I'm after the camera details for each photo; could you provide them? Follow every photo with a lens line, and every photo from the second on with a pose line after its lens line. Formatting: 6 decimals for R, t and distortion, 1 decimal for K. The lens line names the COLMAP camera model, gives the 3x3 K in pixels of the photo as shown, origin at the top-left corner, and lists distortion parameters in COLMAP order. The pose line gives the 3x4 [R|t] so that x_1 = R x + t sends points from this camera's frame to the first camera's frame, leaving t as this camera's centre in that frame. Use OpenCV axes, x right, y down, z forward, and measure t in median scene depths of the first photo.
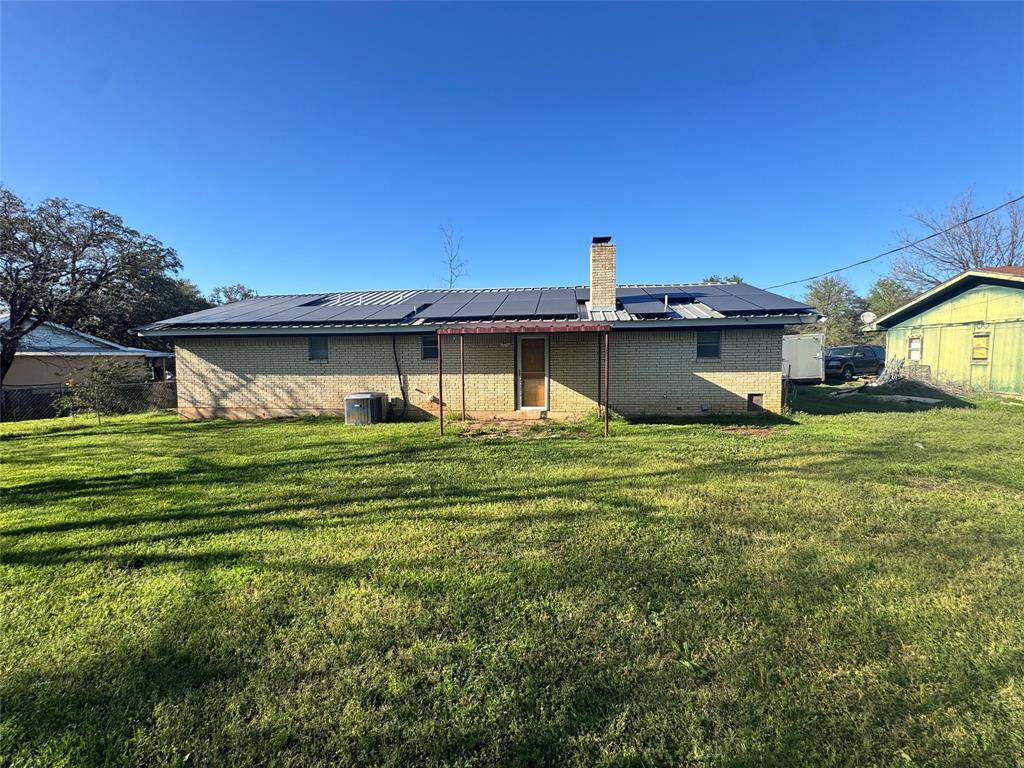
lens RADIAL K [[411.6, 0, 512.0], [0, 411.6, 385.5], [0, 0, 1]] dist [-0.013468, -0.000097]
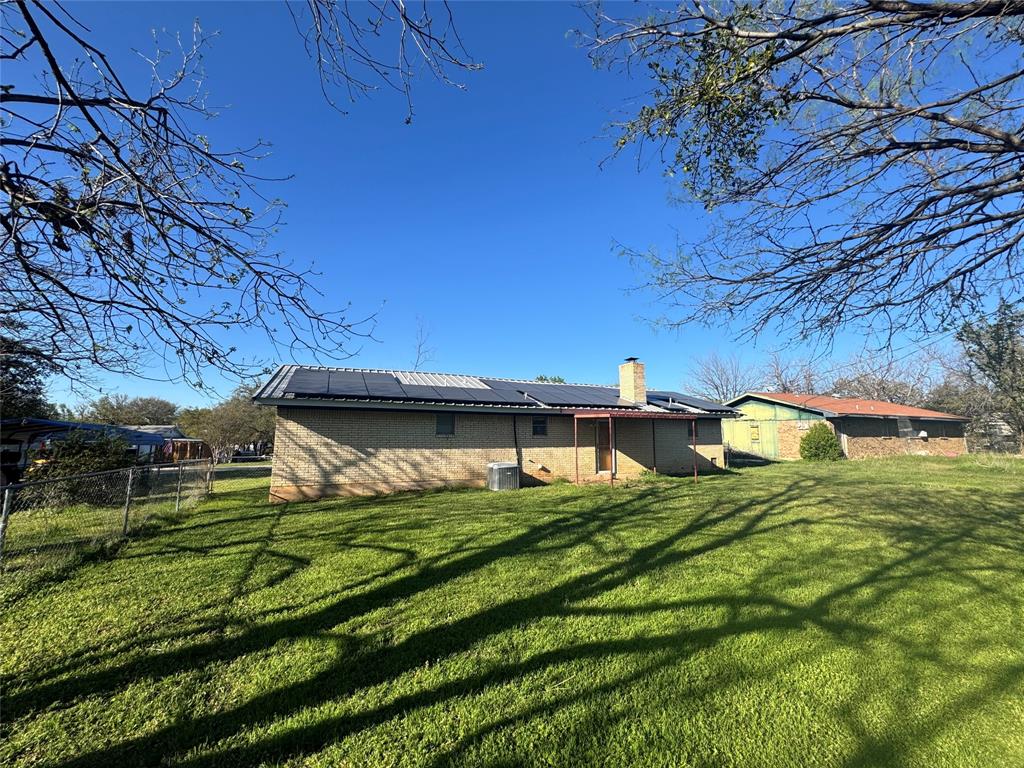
lens RADIAL K [[411.6, 0, 511.8], [0, 411.6, 383.7], [0, 0, 1]] dist [-0.013468, -0.000097]
pose [[0.850634, 0.079744, 0.519676, -0.901024], [0.028636, 0.979936, -0.197243, 0.026712], [-0.524978, 0.182663, 0.831284, -0.036428]]
